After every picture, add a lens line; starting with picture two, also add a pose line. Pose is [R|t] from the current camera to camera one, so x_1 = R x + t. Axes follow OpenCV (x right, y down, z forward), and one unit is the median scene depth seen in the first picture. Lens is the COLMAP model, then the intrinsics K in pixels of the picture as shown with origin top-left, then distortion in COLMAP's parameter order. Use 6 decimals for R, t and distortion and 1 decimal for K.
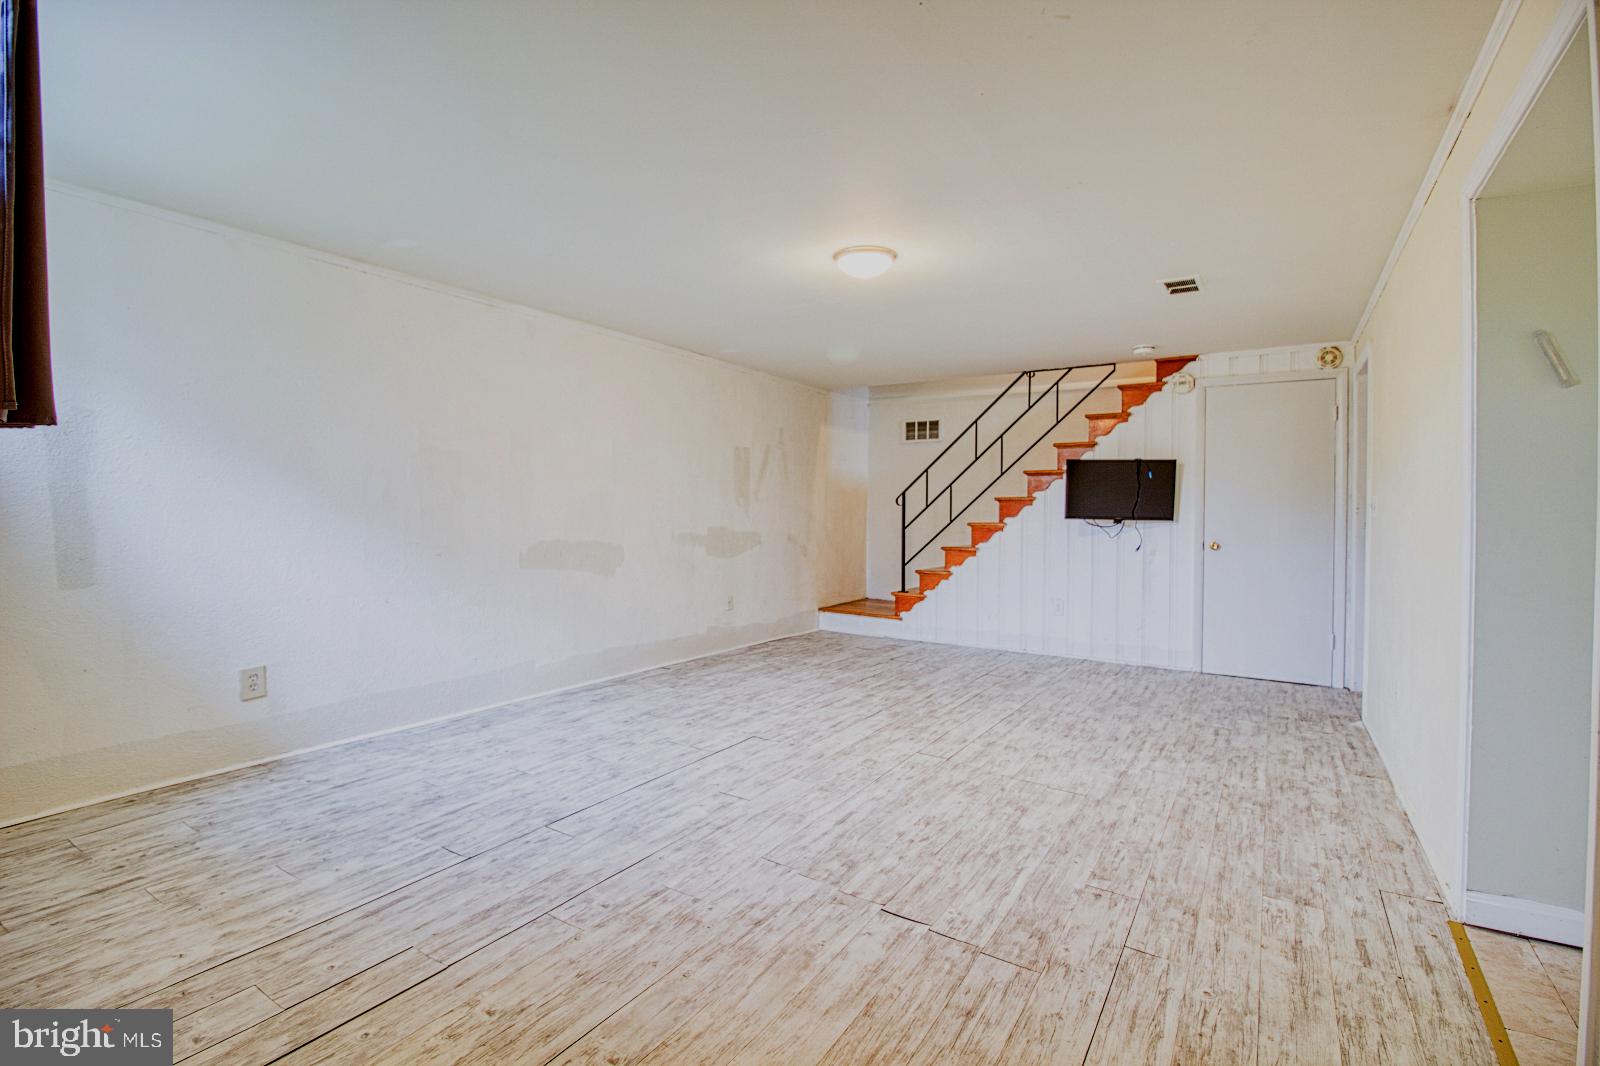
lens RADIAL K [[743.6, 0, 798.1], [0, 743.6, 530.8], [0, 0, 1]] dist [-0.006406, -0.006821]
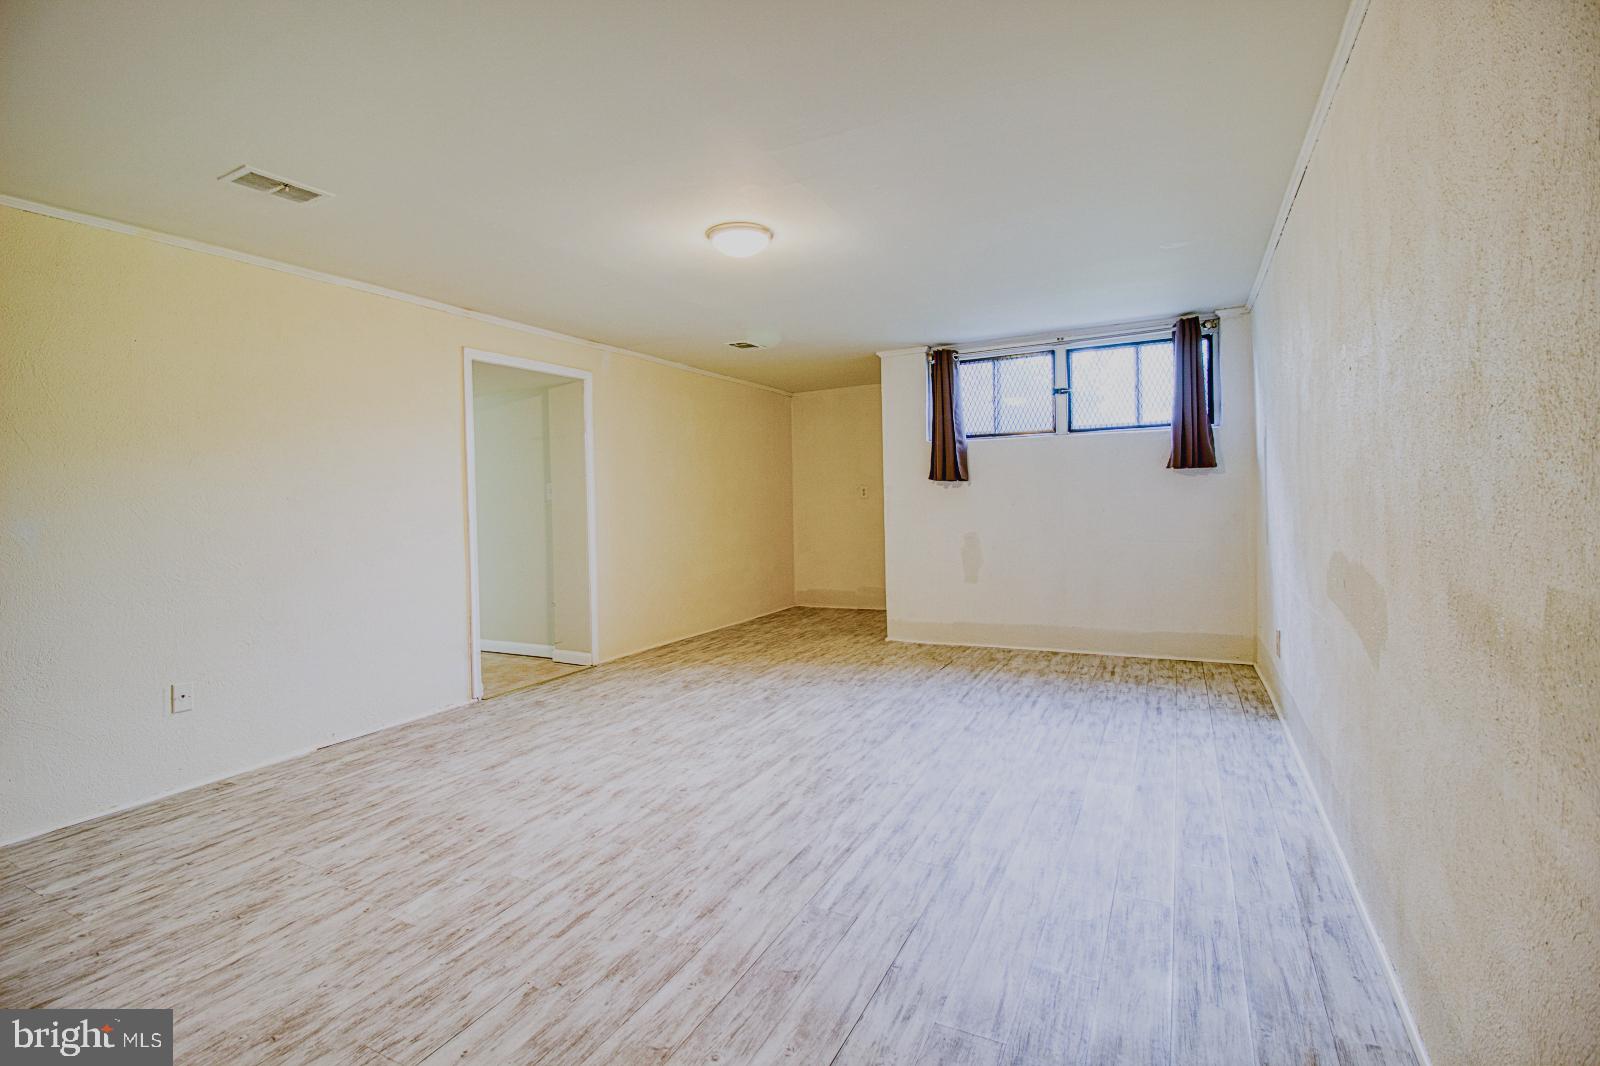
lens RADIAL K [[743.6, 0, 795.9], [0, 743.6, 490.4], [0, 0, 1]] dist [-0.006406, -0.006821]
pose [[-0.995784, 0.014307, -0.090601, 0.115400], [0.013075, 0.999814, 0.014177, -0.057592], [0.090787, 0.012933, -0.995786, 2.066522]]
